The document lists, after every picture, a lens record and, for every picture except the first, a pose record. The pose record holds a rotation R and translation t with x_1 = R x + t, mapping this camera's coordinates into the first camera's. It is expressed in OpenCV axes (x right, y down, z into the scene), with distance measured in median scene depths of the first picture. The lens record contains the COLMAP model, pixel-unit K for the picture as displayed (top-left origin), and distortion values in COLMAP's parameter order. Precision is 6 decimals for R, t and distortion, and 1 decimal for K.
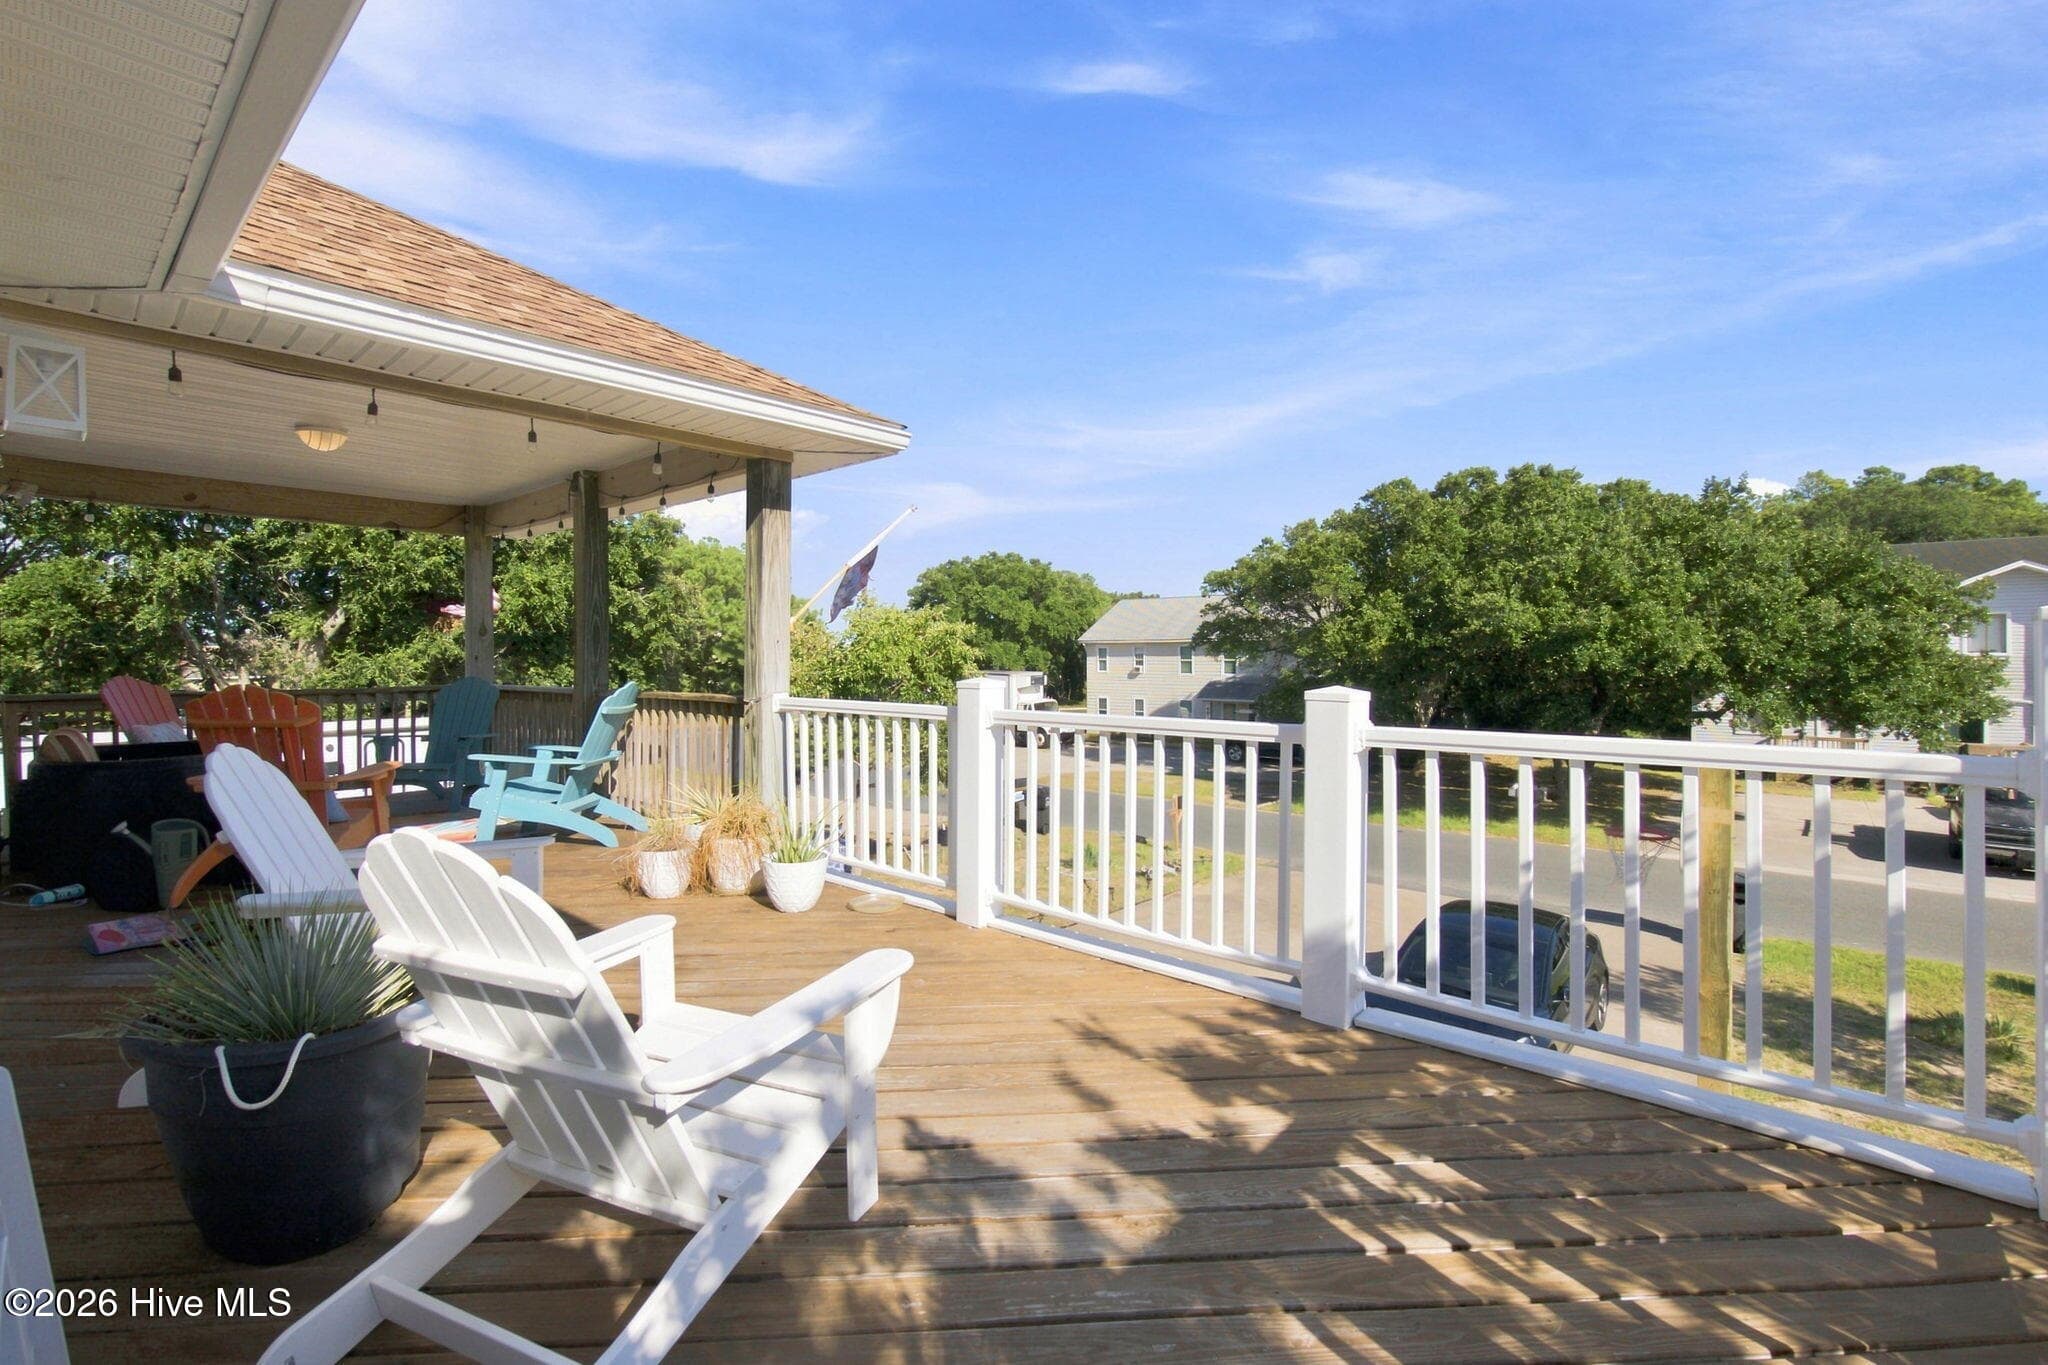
lens RADIAL K [[890.9, 0, 1027.9], [0, 890.9, 673.2], [0, 0, 1]] dist [-0.004208, -0.000348]
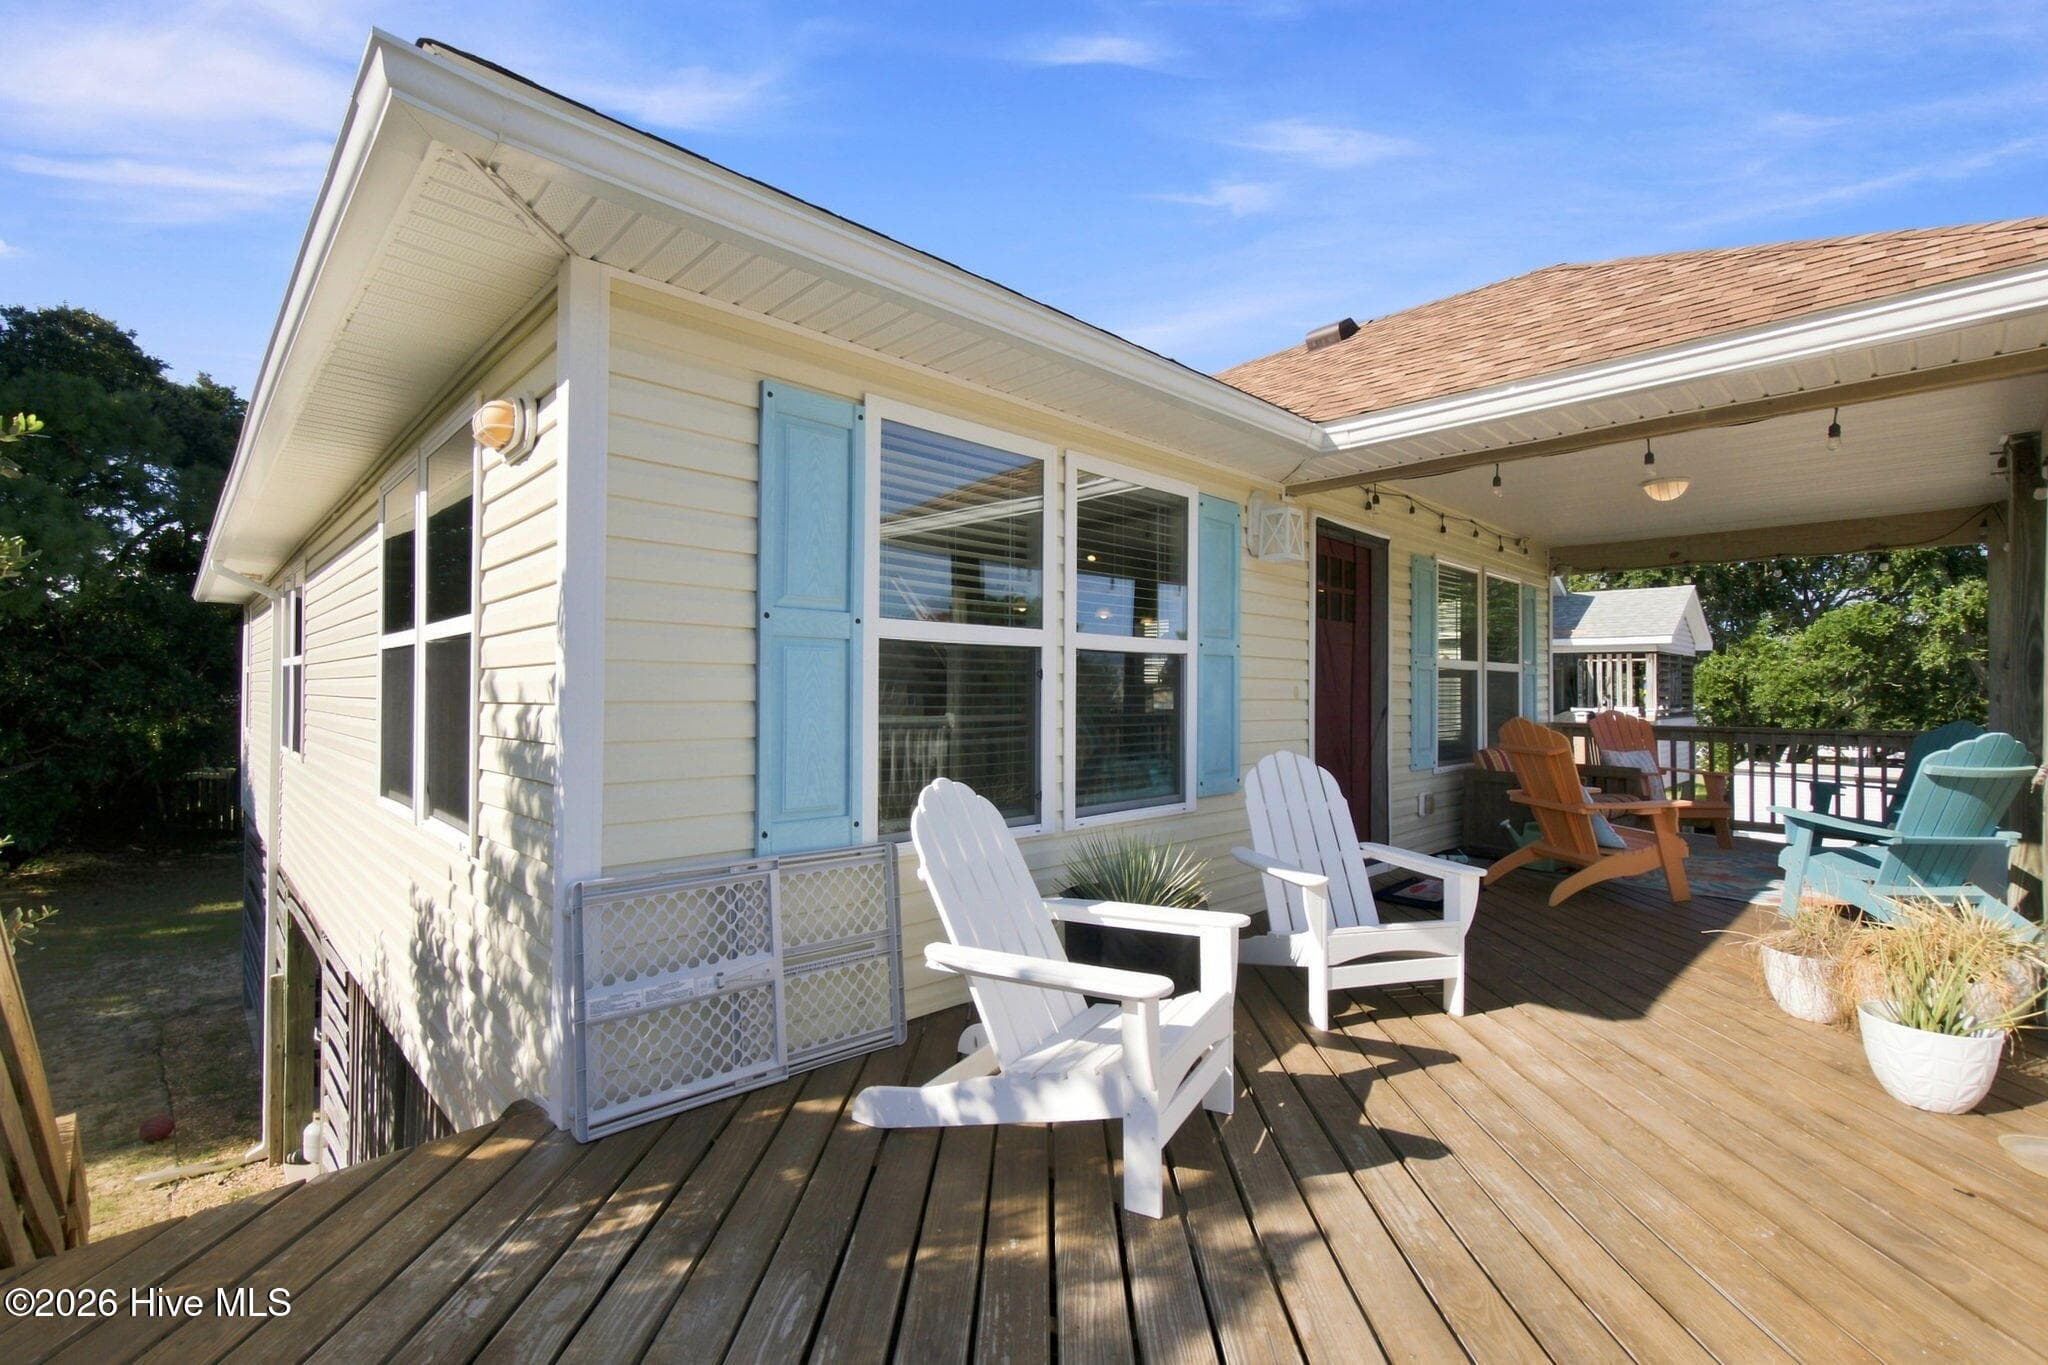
lens RADIAL K [[890.9, 0, 1027.9], [0, 890.9, 673.2], [0, 0, 1]] dist [-0.004208, -0.000348]
pose [[-0.078154, -0.018863, -0.996763, 0.225084], [-0.024924, 0.999545, -0.016961, -0.005596], [0.996630, 0.023518, -0.078589, 0.235741]]
